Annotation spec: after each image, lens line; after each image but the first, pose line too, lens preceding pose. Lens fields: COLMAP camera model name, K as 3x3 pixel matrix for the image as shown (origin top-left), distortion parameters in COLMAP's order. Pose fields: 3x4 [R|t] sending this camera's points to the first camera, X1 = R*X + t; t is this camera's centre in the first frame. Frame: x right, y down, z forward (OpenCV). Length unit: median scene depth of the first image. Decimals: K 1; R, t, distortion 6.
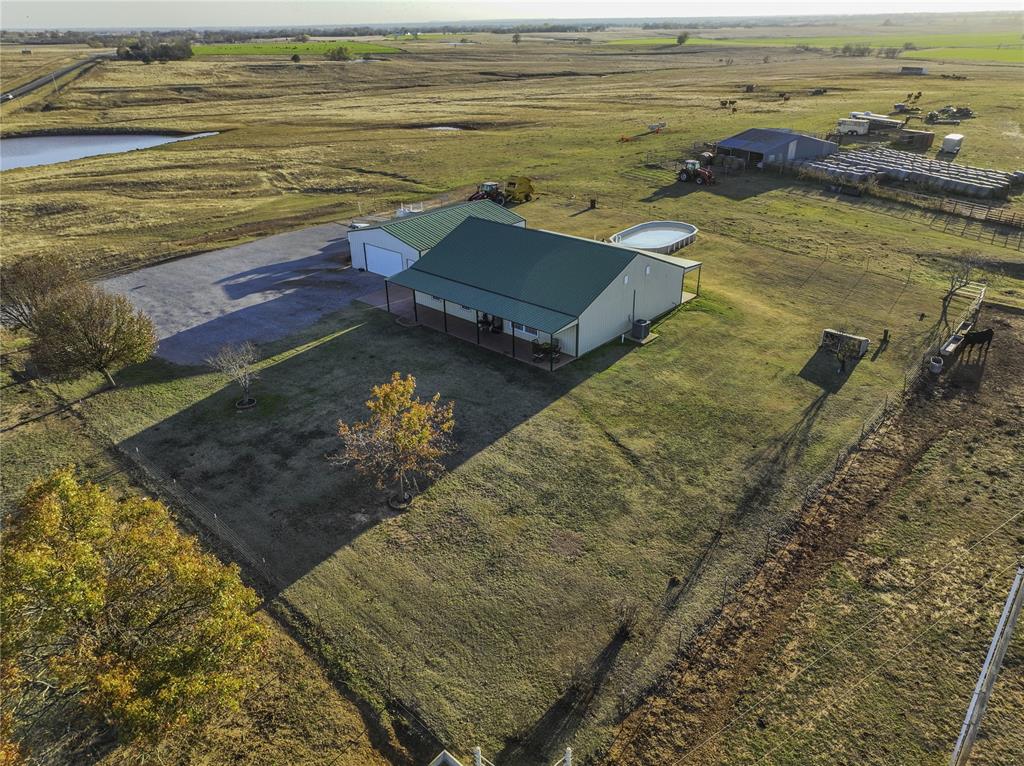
lens RADIAL K [[727.4, 0, 509.8], [0, 727.4, 378.0], [0, 0, 1]] dist [-0.000077, 0.014226]
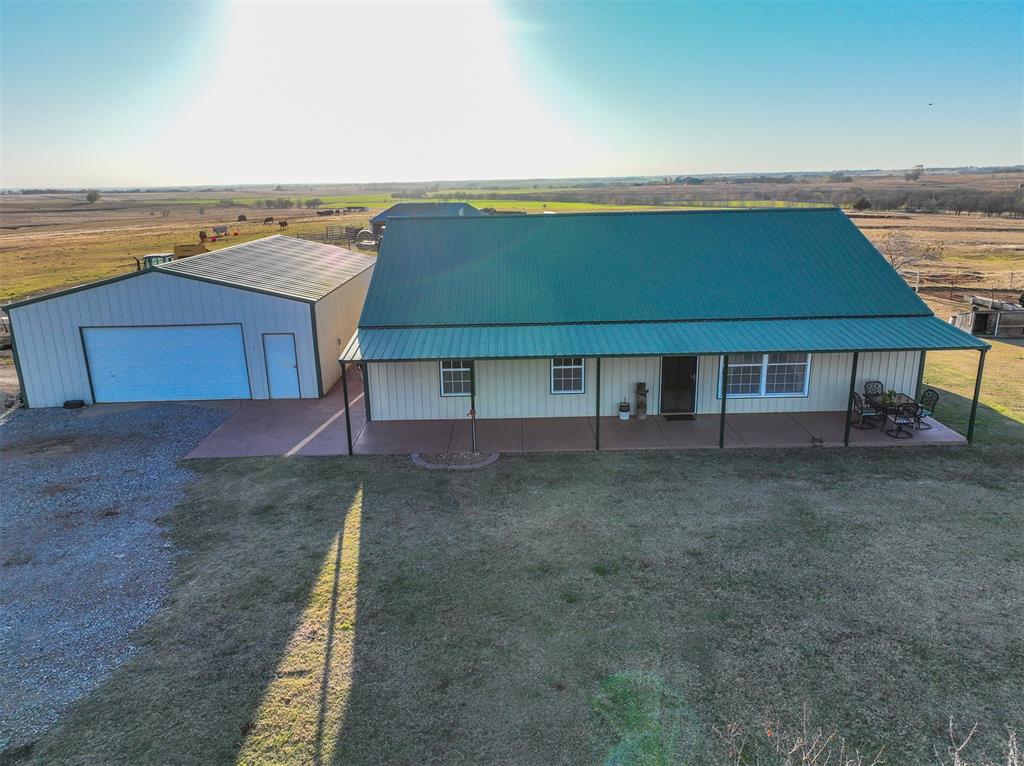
lens RADIAL K [[725.0, 0, 512.8], [0, 725.0, 385.5], [0, 0, 1]] dist [0.001415, 0.016105]
pose [[0.733371, -0.184312, 0.654367, -0.328733], [0.306331, 0.948882, -0.076049, -0.073491], [-0.606901, 0.256225, 0.752343, 0.692242]]
